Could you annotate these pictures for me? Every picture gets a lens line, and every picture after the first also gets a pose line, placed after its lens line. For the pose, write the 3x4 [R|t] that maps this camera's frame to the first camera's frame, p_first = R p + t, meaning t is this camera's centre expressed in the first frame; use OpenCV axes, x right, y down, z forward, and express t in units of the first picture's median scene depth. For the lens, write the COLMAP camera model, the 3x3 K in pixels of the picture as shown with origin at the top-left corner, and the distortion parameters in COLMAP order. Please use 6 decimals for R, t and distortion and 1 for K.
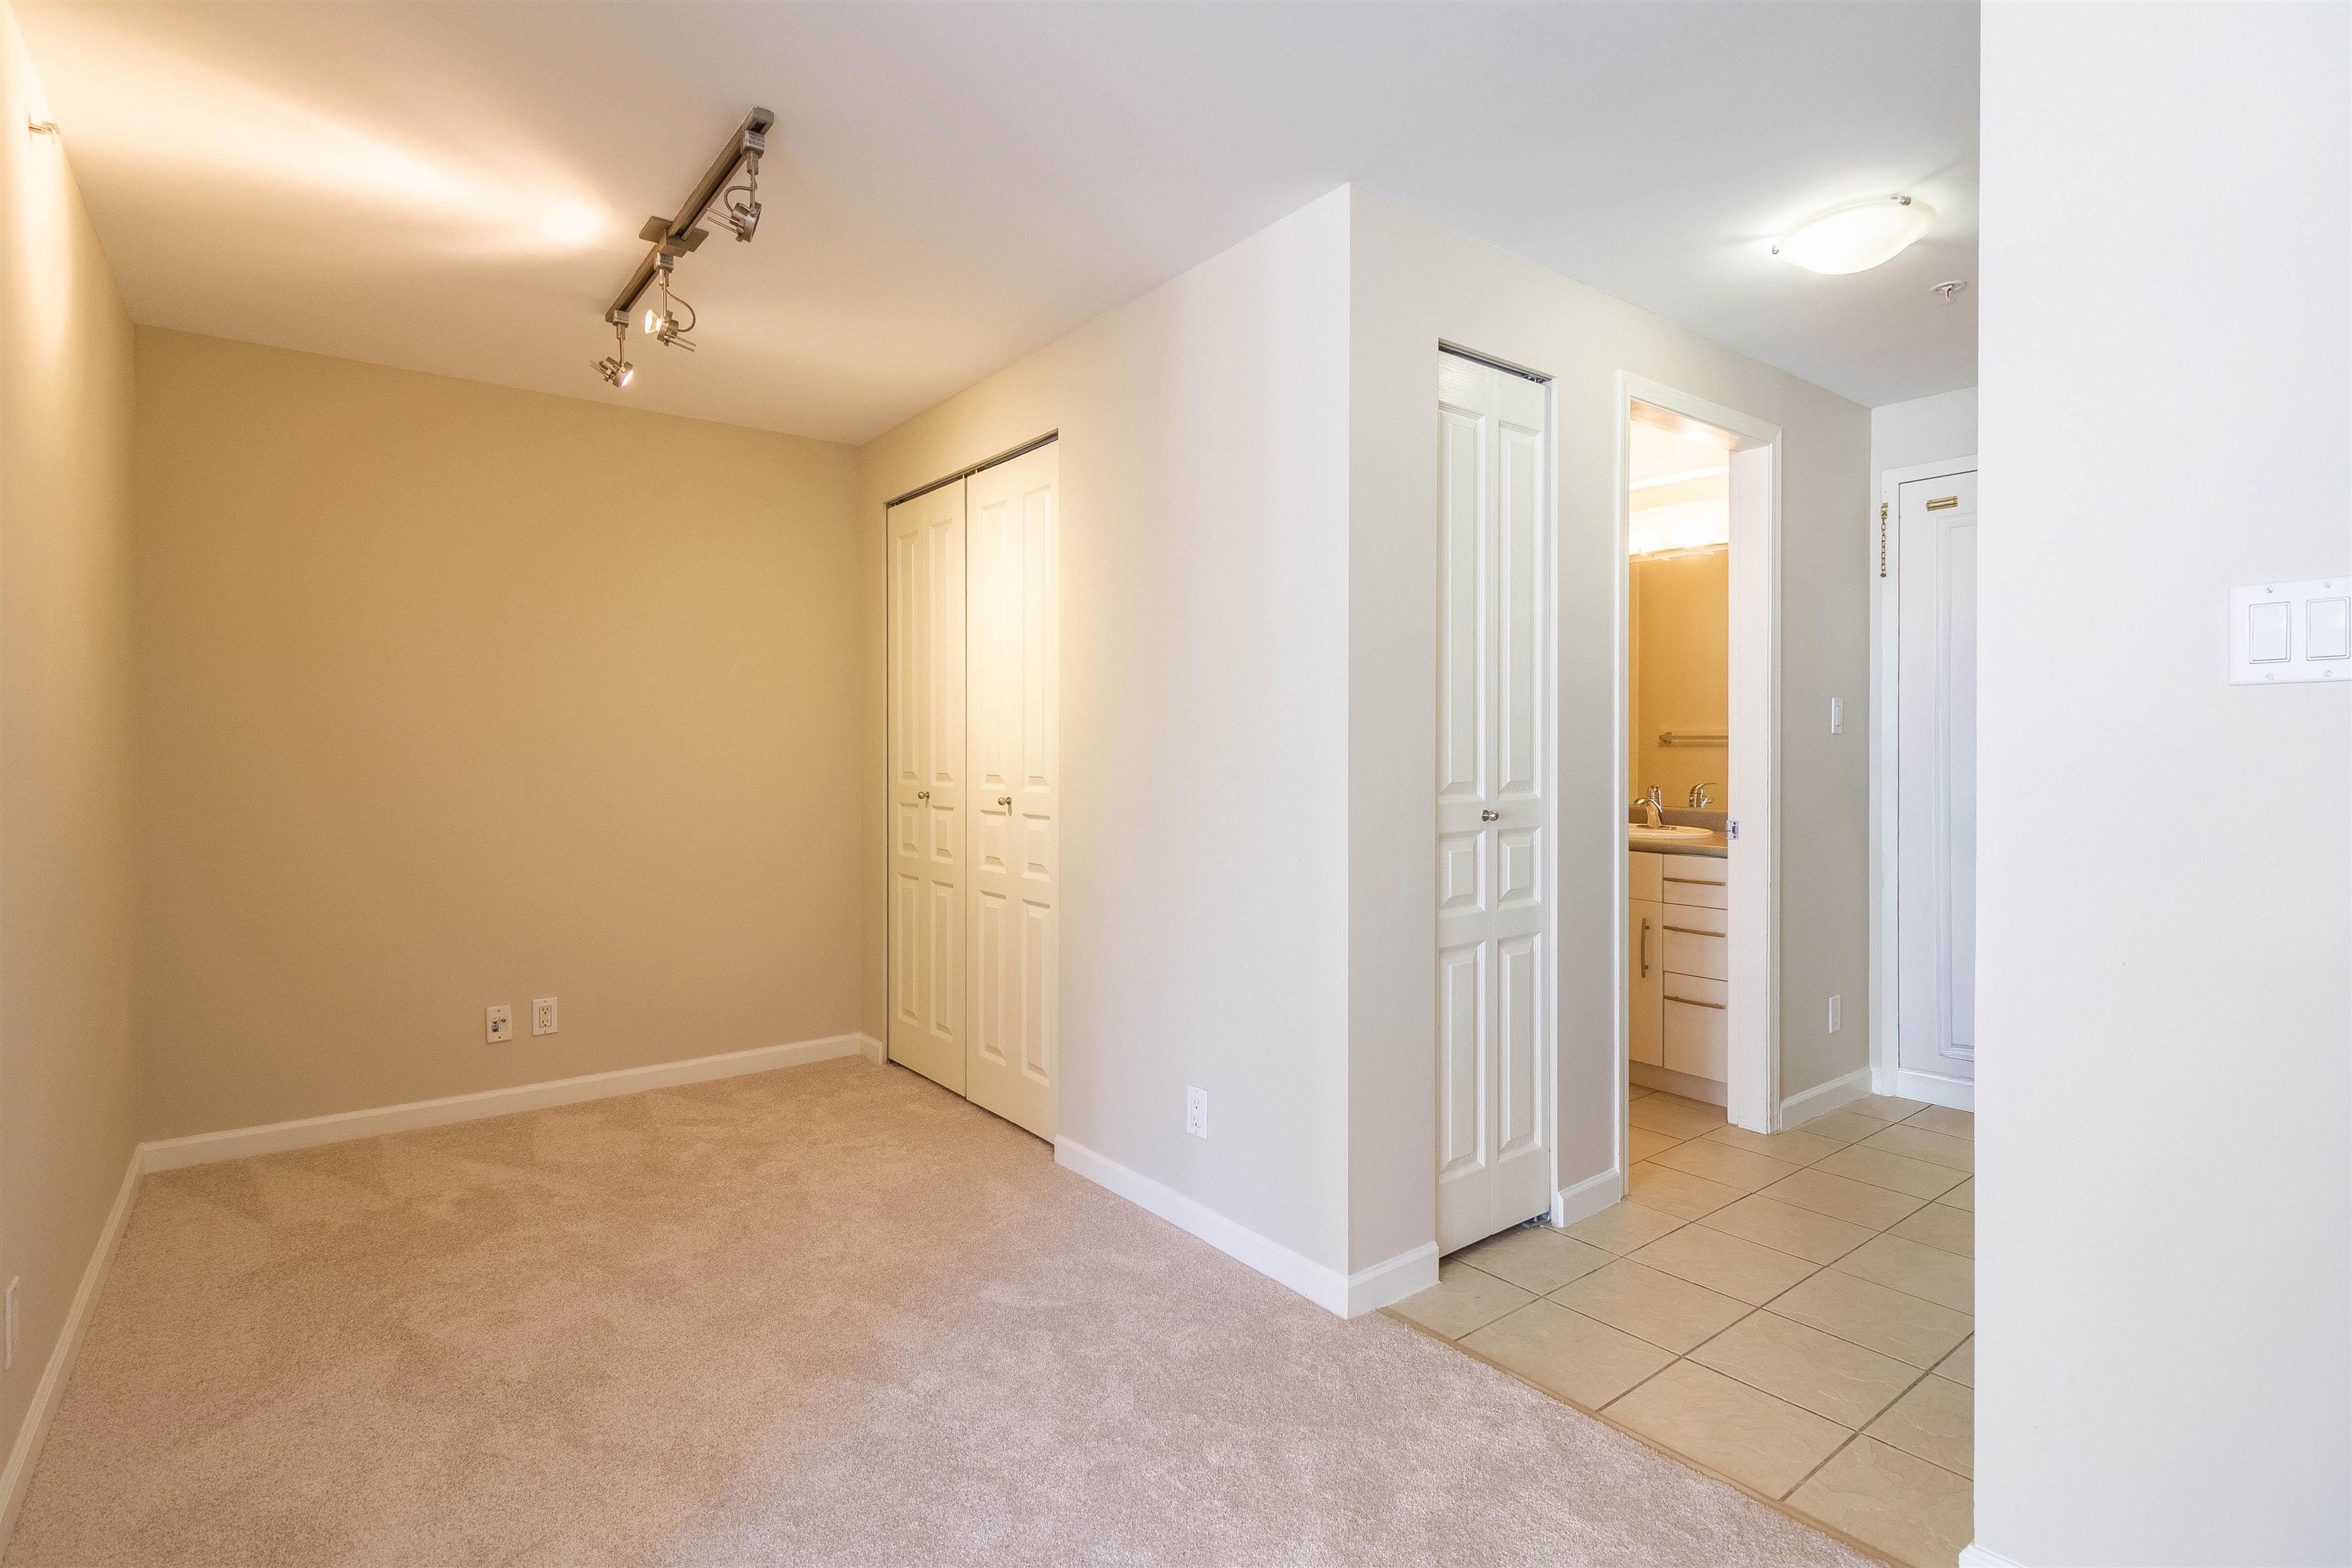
lens RADIAL K [[1129.8, 0, 1177.9], [0, 1129.8, 776.6], [0, 0, 1]] dist [0.007115, -0.000941]
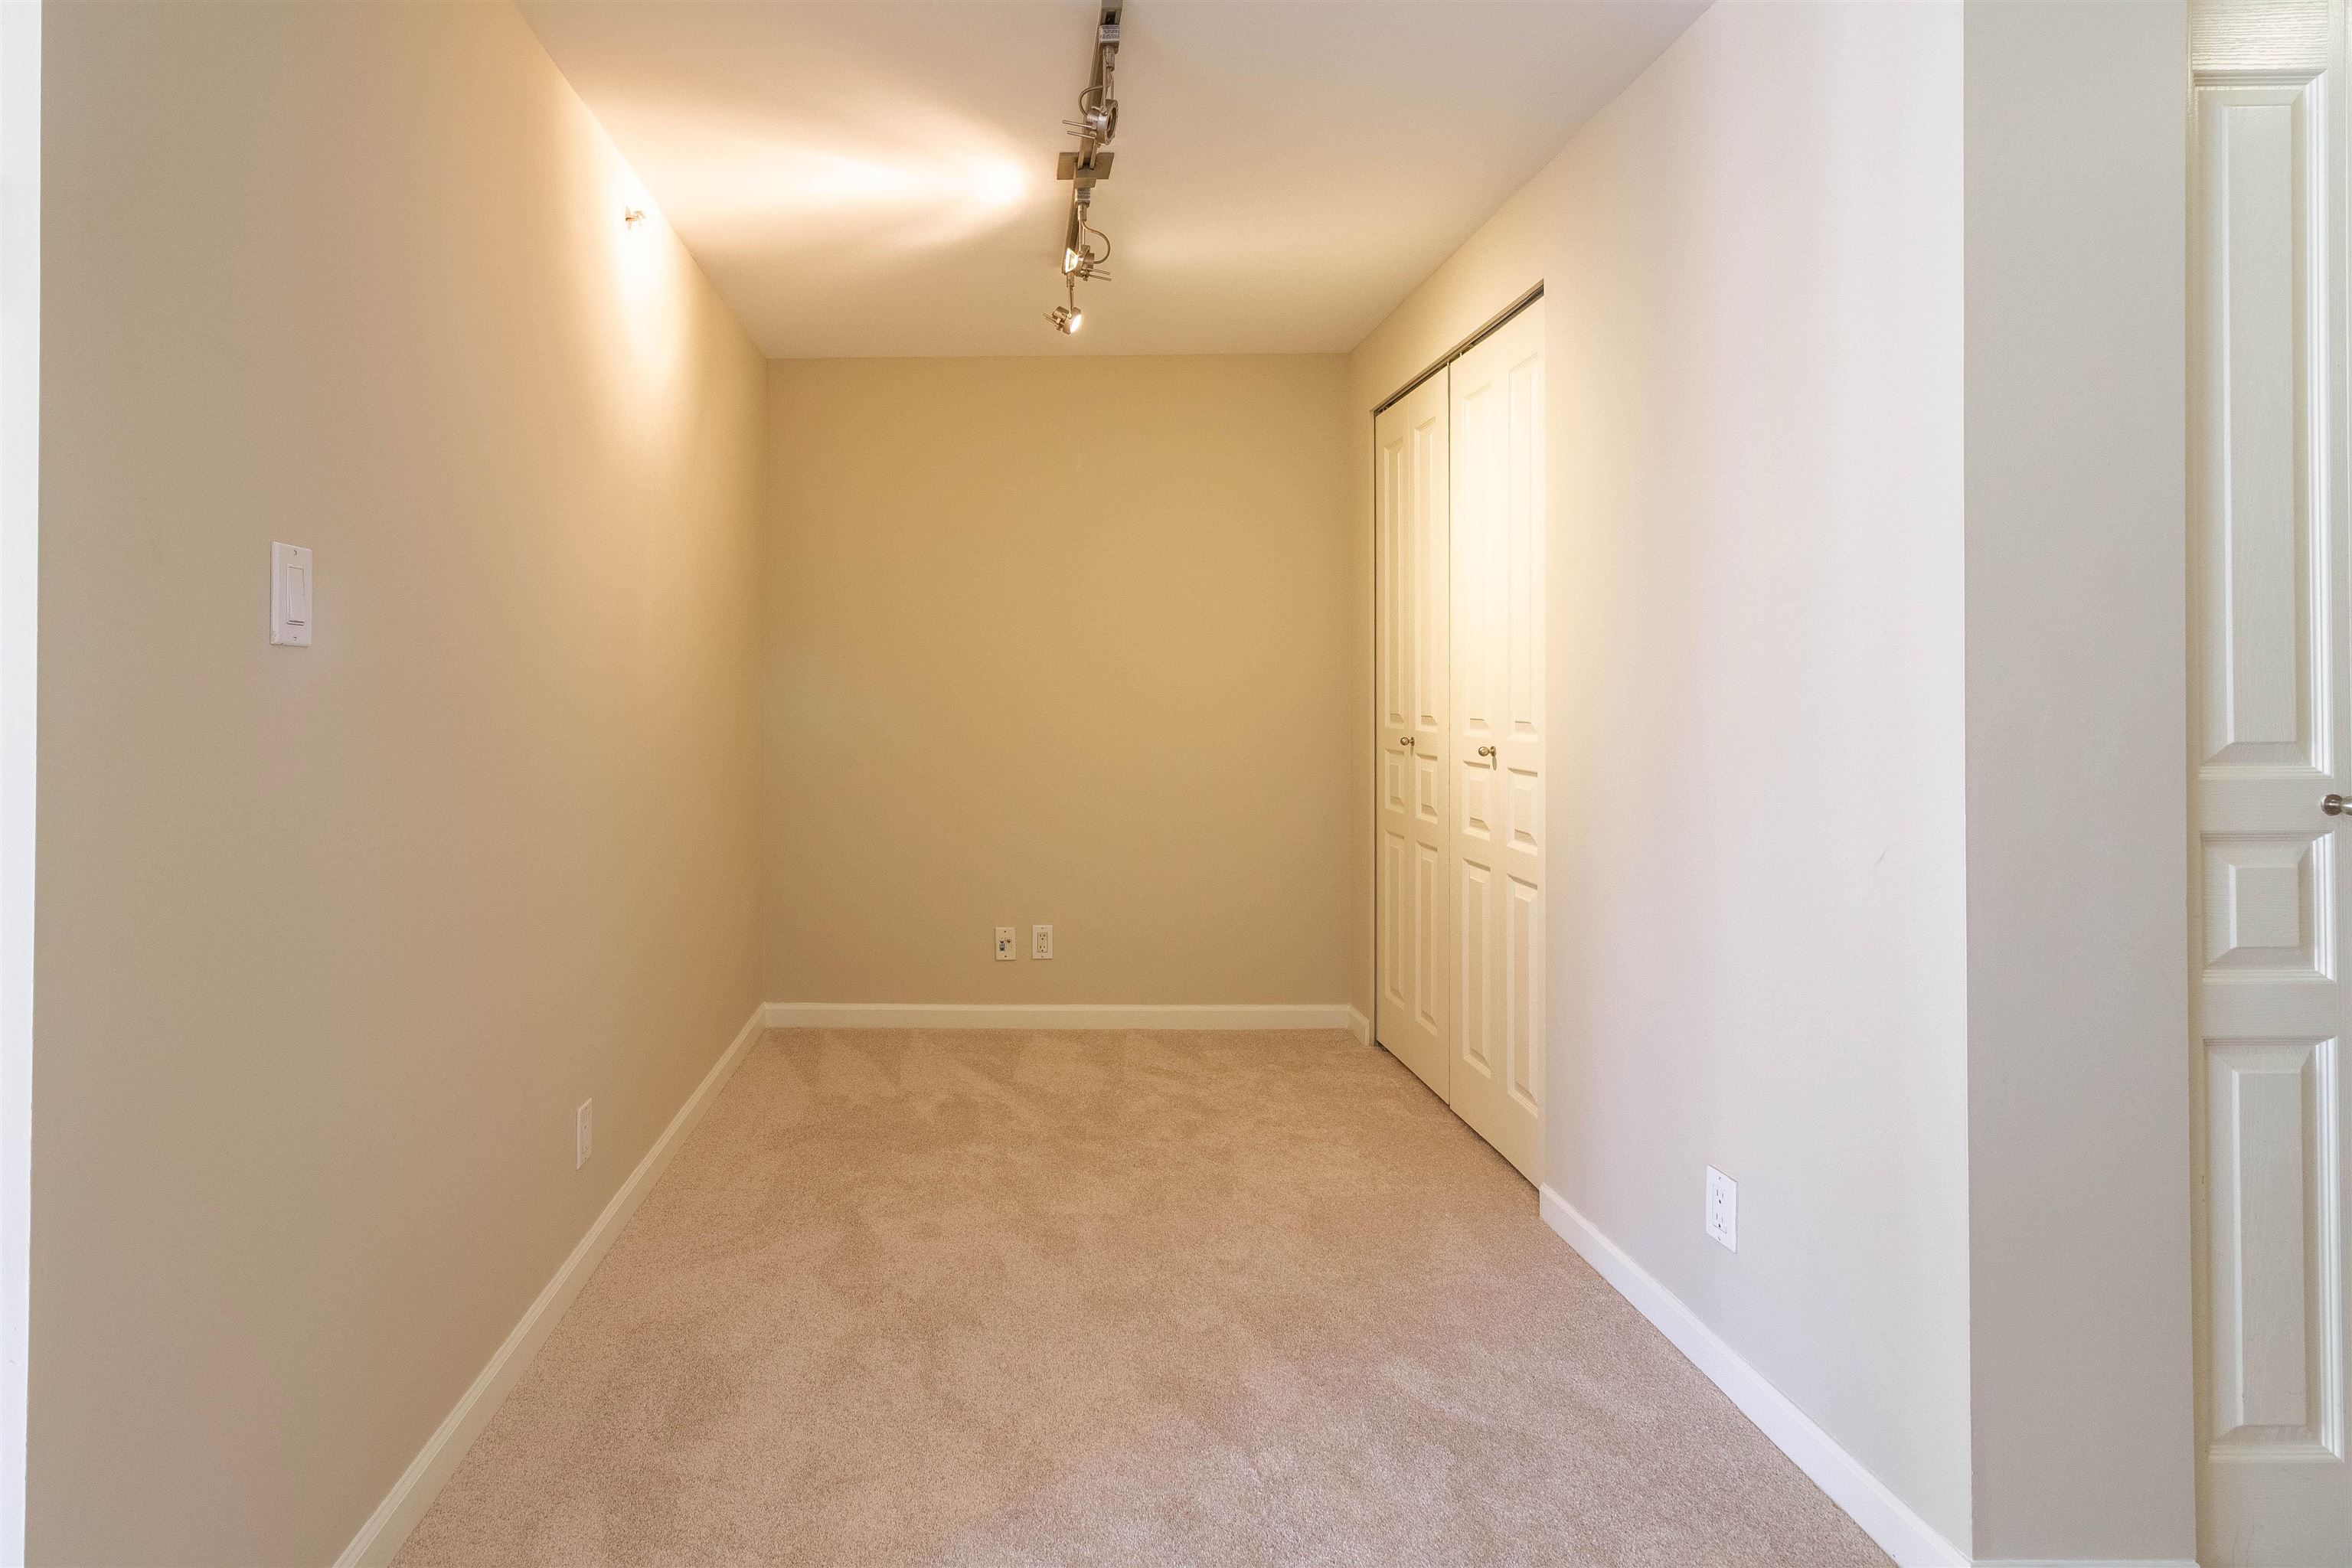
lens RADIAL K [[1129.8, 0, 1111.5], [0, 1129.8, 693.5], [0, 0, 1]] dist [0.007115, -0.000941]
pose [[0.786437, -0.002335, -0.617666, 0.152743], [-0.009648, 0.999824, -0.016064, -0.004654], [0.617595, 0.018592, 0.786276, 0.215561]]
